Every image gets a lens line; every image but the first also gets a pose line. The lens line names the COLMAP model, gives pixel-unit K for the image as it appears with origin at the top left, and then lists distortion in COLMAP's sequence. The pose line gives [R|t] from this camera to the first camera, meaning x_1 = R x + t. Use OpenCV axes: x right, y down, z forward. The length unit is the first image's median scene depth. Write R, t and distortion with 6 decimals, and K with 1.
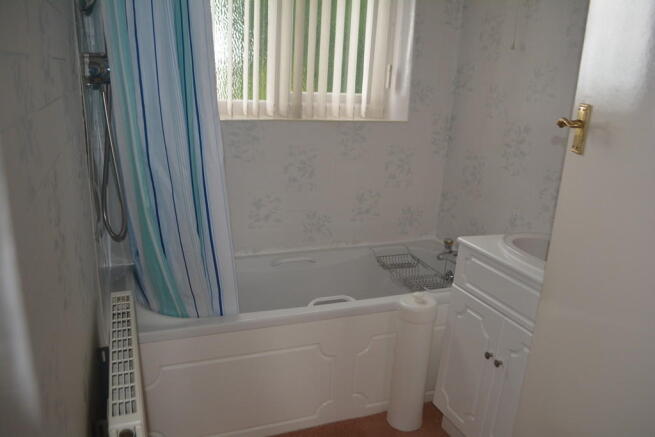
lens RADIAL K [[524.2, 0, 329.6], [0, 524.2, 222.5], [0, 0, 1]] dist [-0.067997, 0.001284]
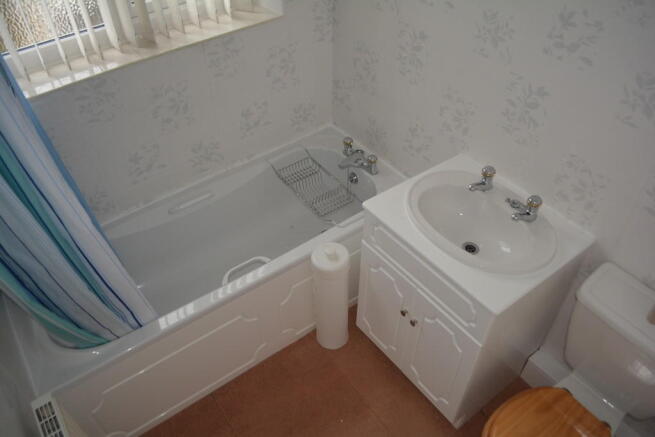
lens RADIAL K [[524.2, 0, 329.3], [0, 524.2, 220.1], [0, 0, 1]] dist [-0.067997, 0.001284]
pose [[0.965200, -0.225142, 0.133039, 0.037768], [0.134640, 0.863949, 0.485247, -0.315297], [-0.224188, -0.450448, 0.864197, 0.125211]]
